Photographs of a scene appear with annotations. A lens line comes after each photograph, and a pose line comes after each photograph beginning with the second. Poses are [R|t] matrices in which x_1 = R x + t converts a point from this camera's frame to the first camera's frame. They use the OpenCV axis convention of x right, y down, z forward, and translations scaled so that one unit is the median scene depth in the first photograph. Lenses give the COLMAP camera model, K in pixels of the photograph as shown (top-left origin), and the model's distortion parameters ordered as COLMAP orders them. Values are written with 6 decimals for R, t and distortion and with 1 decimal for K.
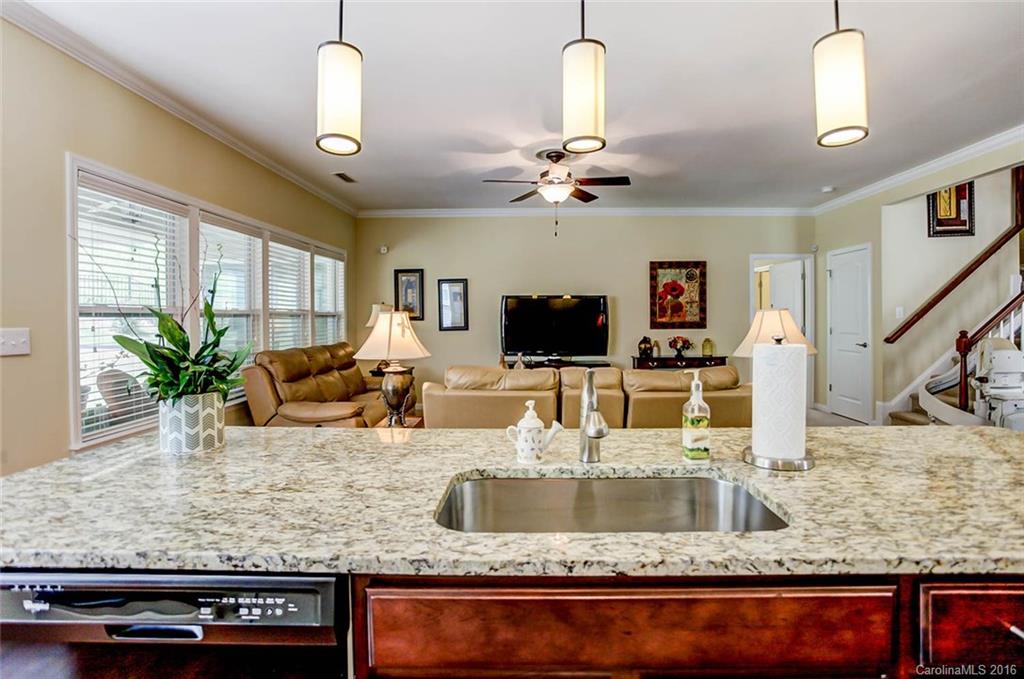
lens RADIAL K [[508.6, 0, 540.8], [0, 508.6, 323.5], [0, 0, 1]] dist [-0.043888, 0.004275]
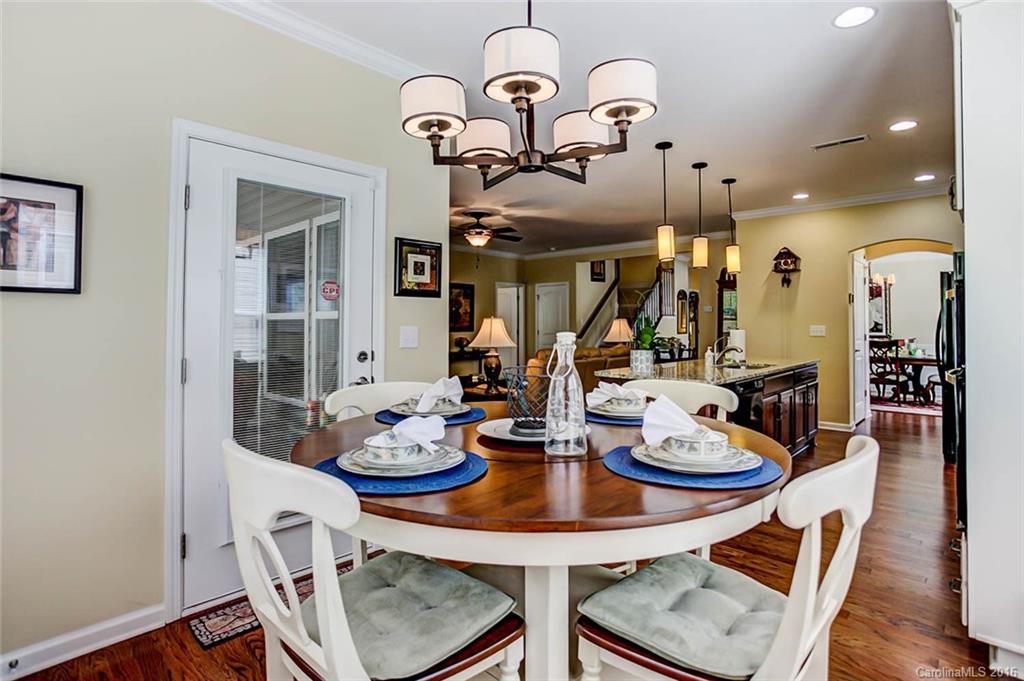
lens RADIAL K [[508.6, 0, 514.1], [0, 508.6, 315.7], [0, 0, 1]] dist [-0.043888, 0.004275]
pose [[0.674214, 0.021693, 0.738217, -0.671756], [0.001664, 0.999521, -0.030891, 0.010722], [-0.738534, 0.022056, 0.673855, -0.059795]]
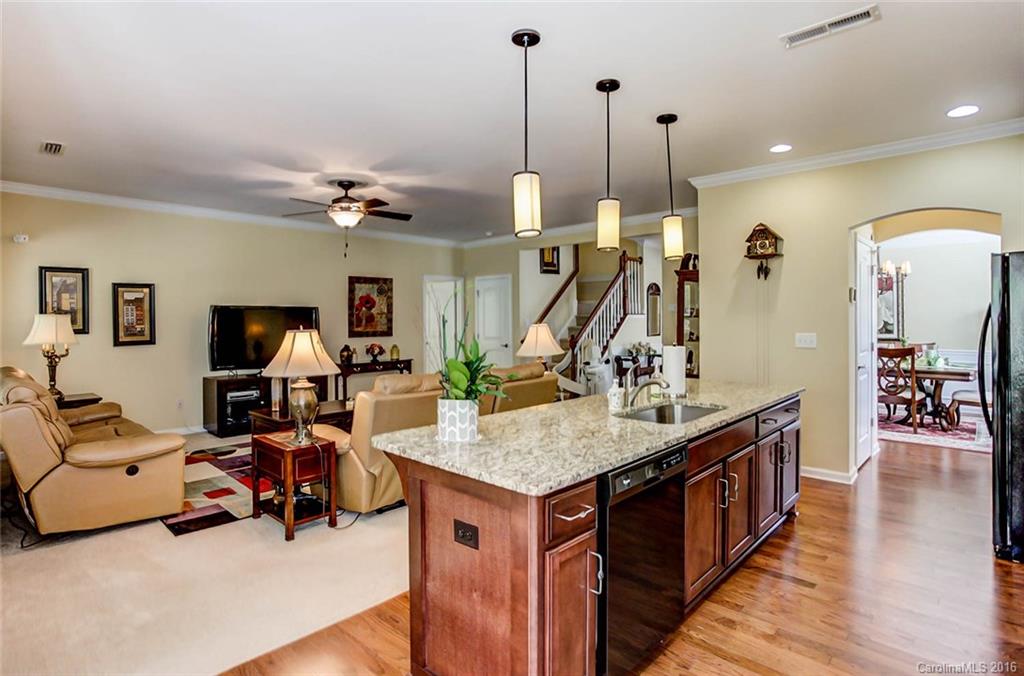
lens RADIAL K [[508.6, 0, 530.9], [0, 508.6, 322.2], [0, 0, 1]] dist [-0.043888, 0.004275]
pose [[0.664625, -0.002982, 0.747171, -0.341600], [0.010245, 0.999934, -0.005122, -0.013357], [-0.747107, 0.011059, 0.664612, -0.019013]]
